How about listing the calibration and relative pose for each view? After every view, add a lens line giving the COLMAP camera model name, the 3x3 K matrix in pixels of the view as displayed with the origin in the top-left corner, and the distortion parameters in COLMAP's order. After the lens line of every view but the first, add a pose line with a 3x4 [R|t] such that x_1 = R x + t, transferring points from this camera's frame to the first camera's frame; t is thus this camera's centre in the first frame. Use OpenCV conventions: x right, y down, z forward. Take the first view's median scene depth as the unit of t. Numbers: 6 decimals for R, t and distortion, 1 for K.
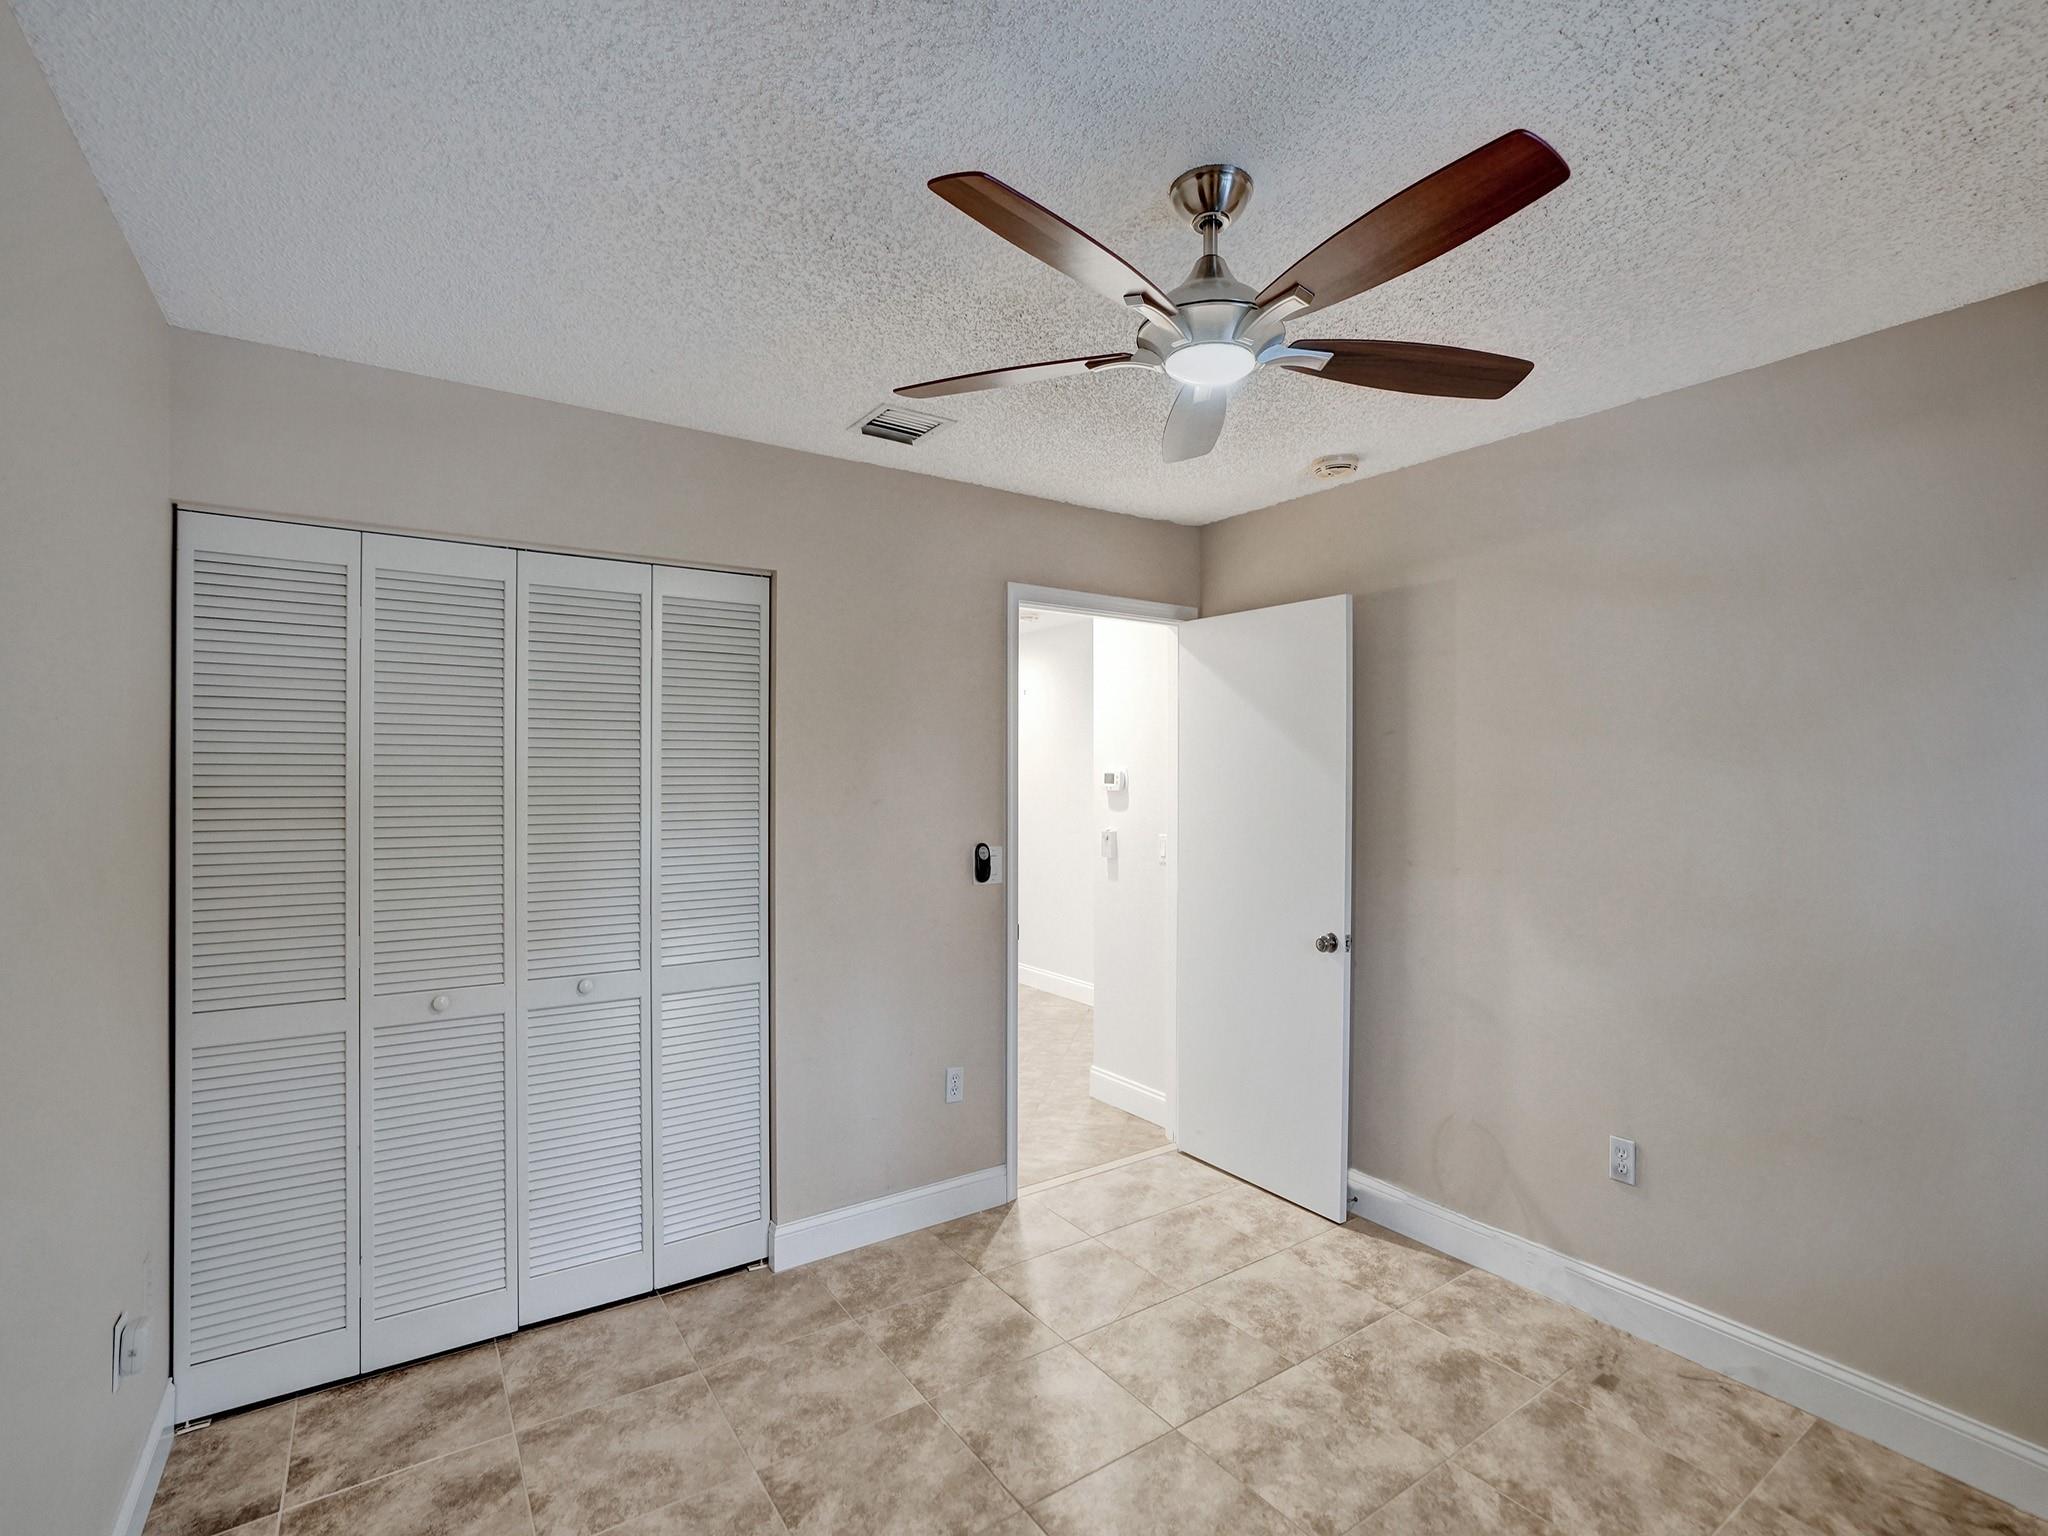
lens RADIAL K [[973.2, 0, 1016.9], [0, 973.2, 767.8], [0, 0, 1]] dist [-0.034539, 0.015878]
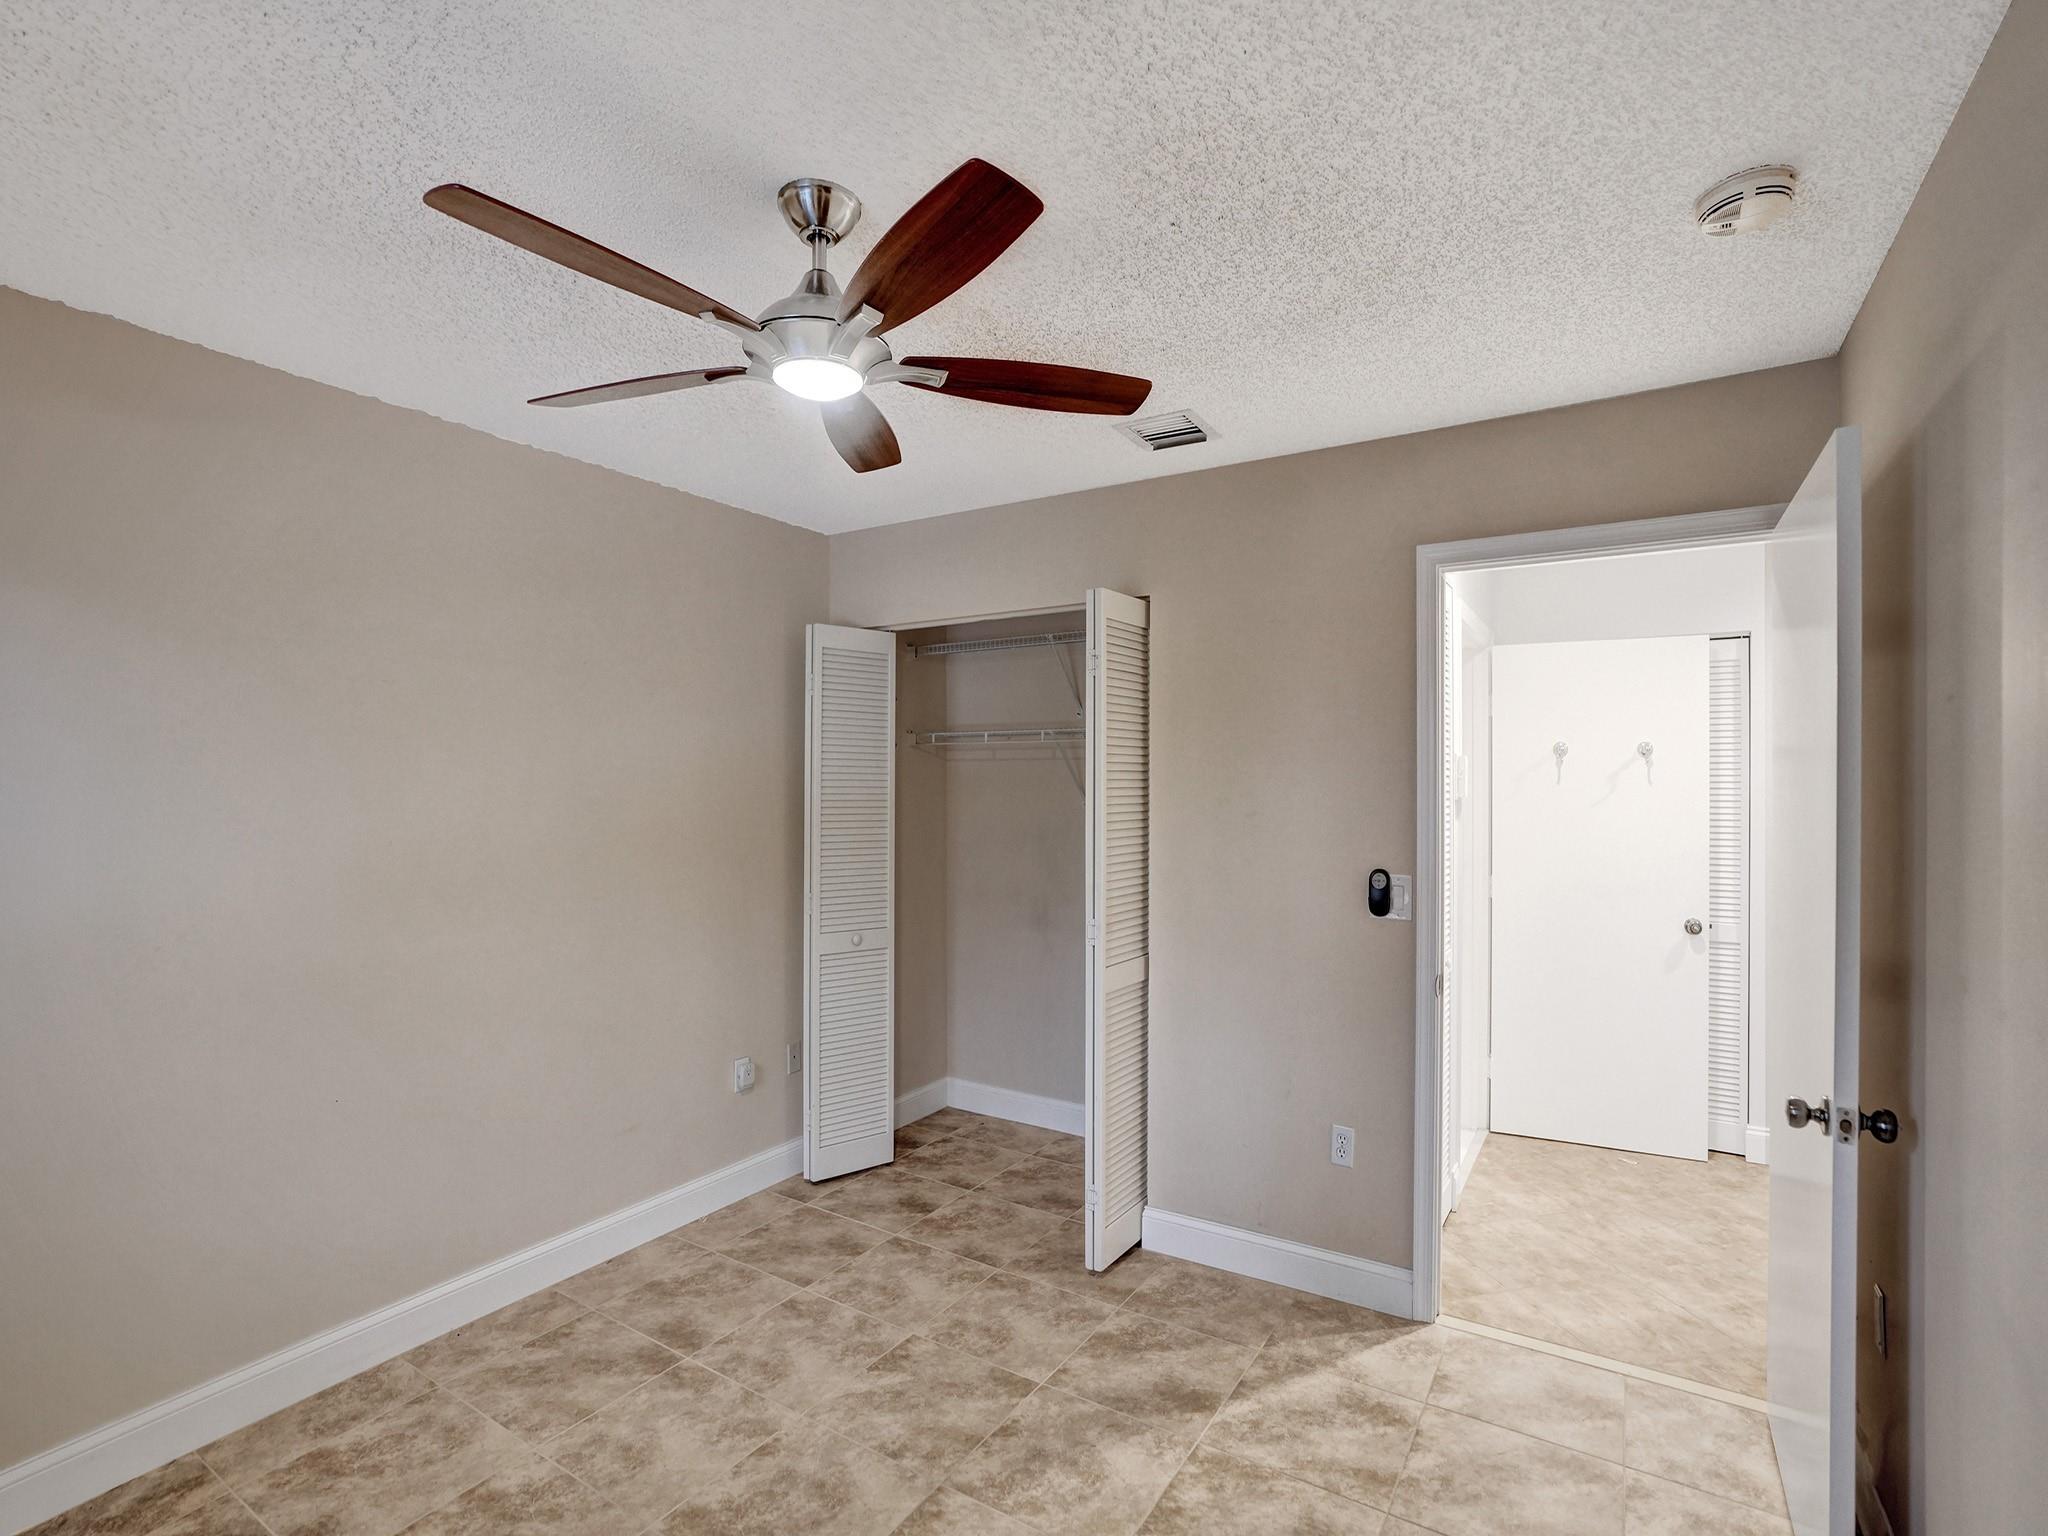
lens RADIAL K [[973.2, 0, 1017.2], [0, 973.2, 764.7], [0, 0, 1]] dist [-0.034539, 0.015878]
pose [[0.407814, -0.005586, -0.913048, 0.673767], [-0.001380, 0.999976, -0.006735, -0.005496], [0.913064, 0.004007, 0.407797, 0.431120]]
